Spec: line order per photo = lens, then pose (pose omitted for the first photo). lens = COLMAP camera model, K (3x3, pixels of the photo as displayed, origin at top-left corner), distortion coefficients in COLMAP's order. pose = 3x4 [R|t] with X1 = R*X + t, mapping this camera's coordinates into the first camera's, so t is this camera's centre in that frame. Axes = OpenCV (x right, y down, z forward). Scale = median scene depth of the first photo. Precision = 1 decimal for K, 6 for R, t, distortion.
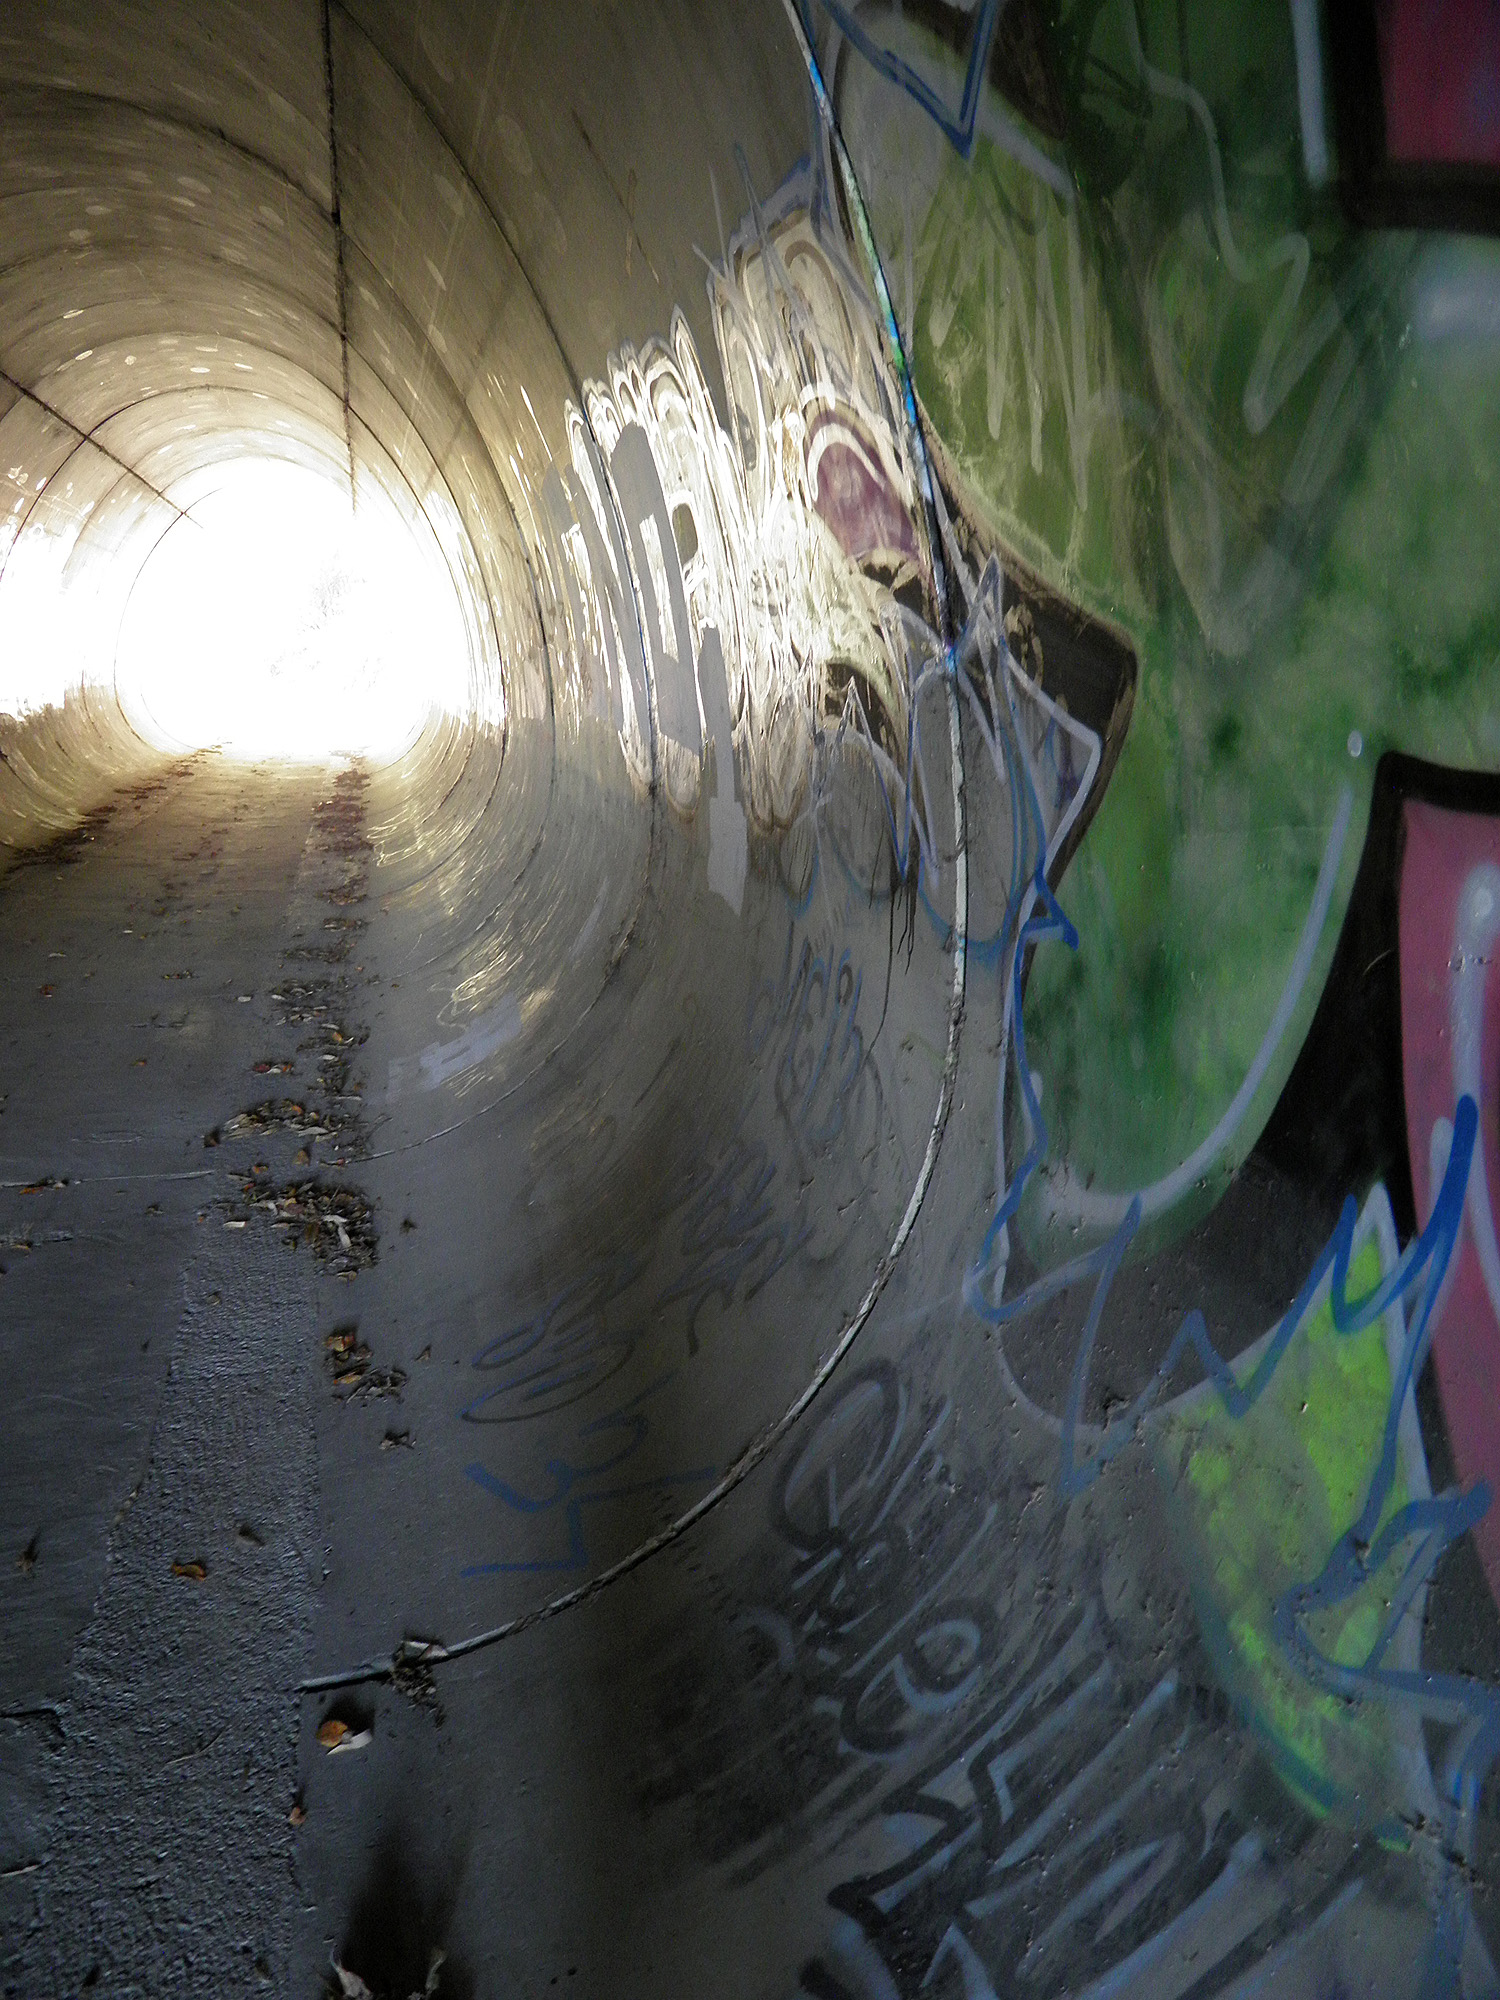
lens RADIAL K [[1655.5, 0, 750.0], [0, 1655.5, 1000.0], [0, 0, 1]] dist [-0.133625, 0.070718]
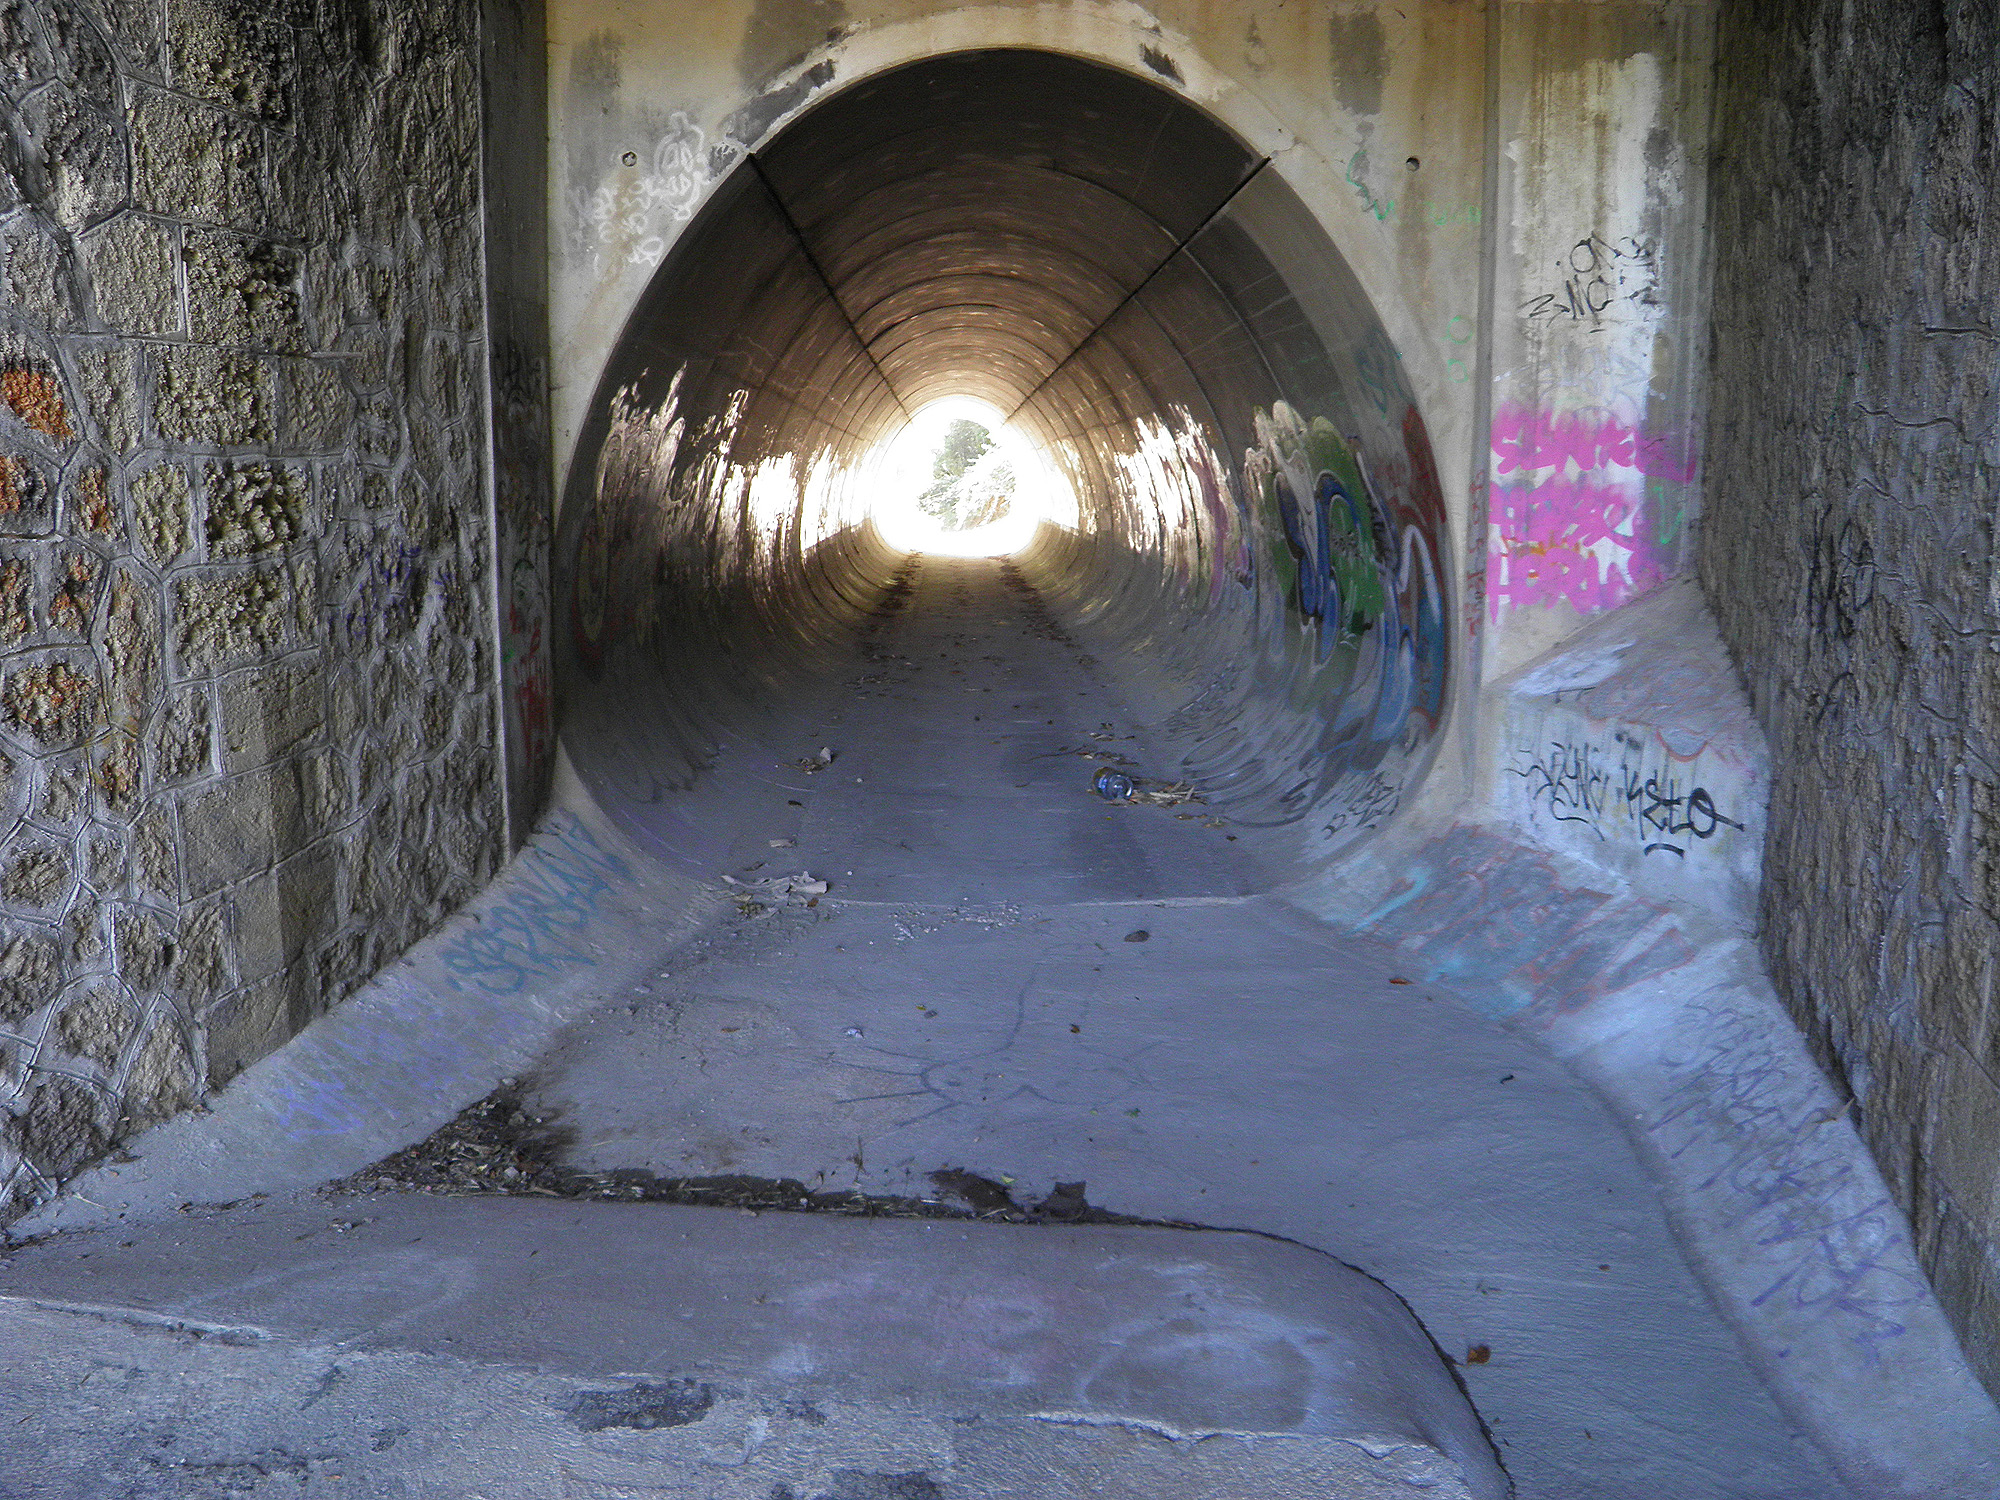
lens RADIAL K [[1655.5, 0, 1000.0], [0, 1655.5, 750.0], [0, 0, 1]] dist [-0.133625, 0.070718]
pose [[0.980723, 0.009622, -0.195168, 0.320155], [-0.018425, 0.998891, -0.043335, 0.433456], [0.194534, 0.046096, 0.979812, -2.346311]]
